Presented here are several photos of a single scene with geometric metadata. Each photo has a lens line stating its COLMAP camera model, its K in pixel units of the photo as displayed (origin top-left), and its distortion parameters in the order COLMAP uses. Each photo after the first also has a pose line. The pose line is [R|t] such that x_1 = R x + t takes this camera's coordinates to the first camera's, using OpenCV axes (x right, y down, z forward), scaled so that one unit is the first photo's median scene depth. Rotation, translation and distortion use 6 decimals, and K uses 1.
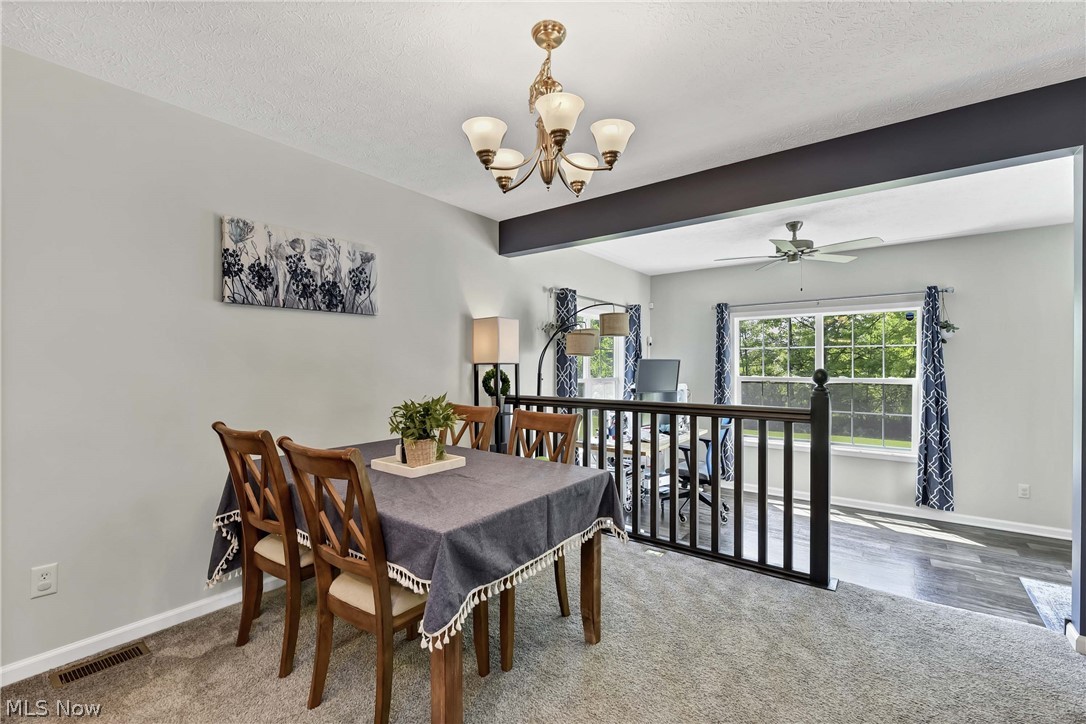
lens RADIAL K [[462.4, 0, 548.5], [0, 462.4, 368.9], [0, 0, 1]] dist [-0.003472, -0.002775]
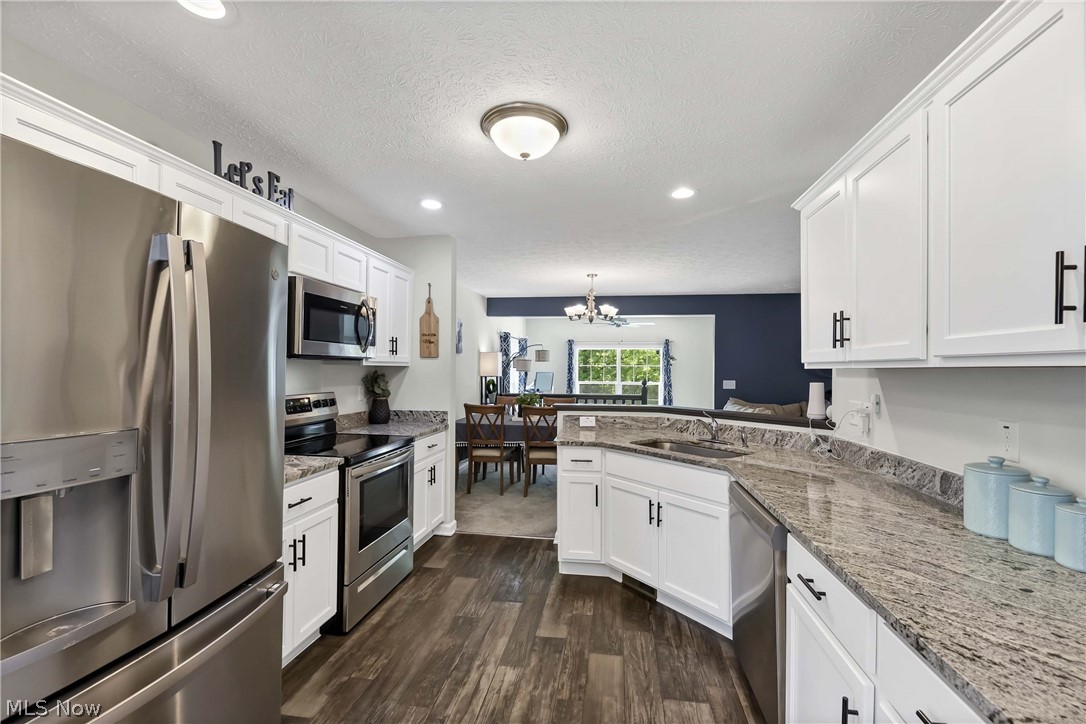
lens RADIAL K [[462.4, 0, 547.3], [0, 462.4, 367.9], [0, 0, 1]] dist [-0.003472, -0.002775]
pose [[0.880584, 0.006331, 0.473847, -1.062574], [-0.001940, 0.999951, -0.009755, -0.036512], [-0.473886, 0.007671, 0.880553, -0.992580]]
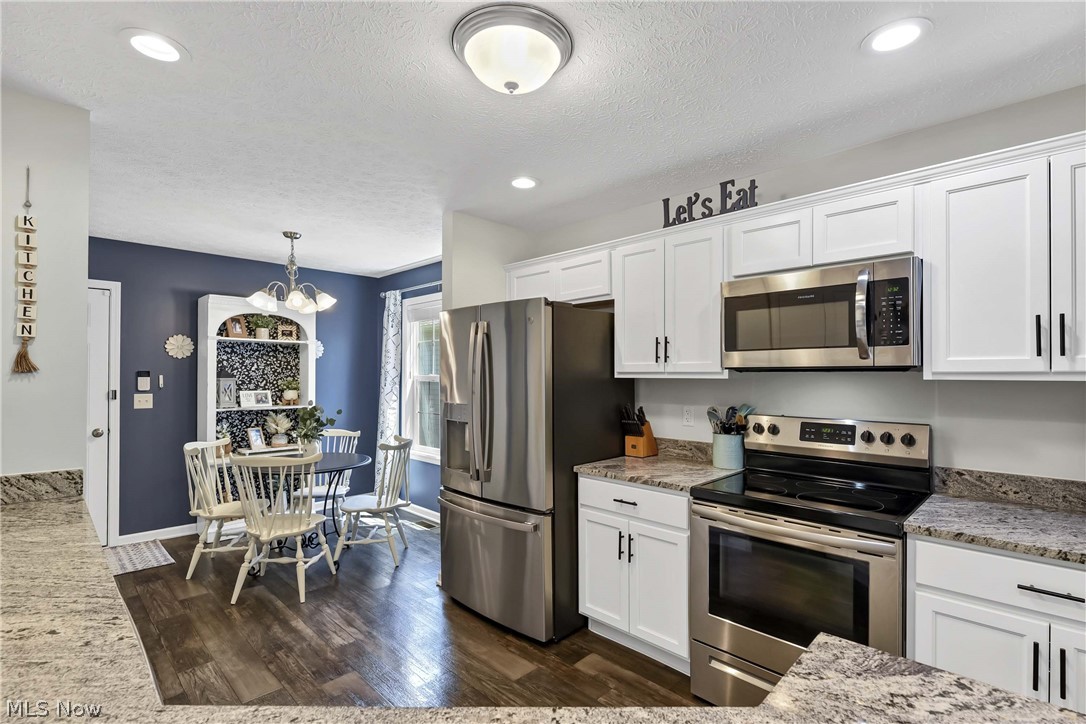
lens RADIAL K [[508.8, 0, 545.1], [0, 508.8, 373.4], [0, 0, 1]] dist [0.004542, -0.003844]
pose [[-0.135211, -0.006989, -0.990792, -0.162005], [-0.014563, 0.999881, -0.005066, -0.050761], [0.990710, 0.013744, -0.135297, -0.200251]]
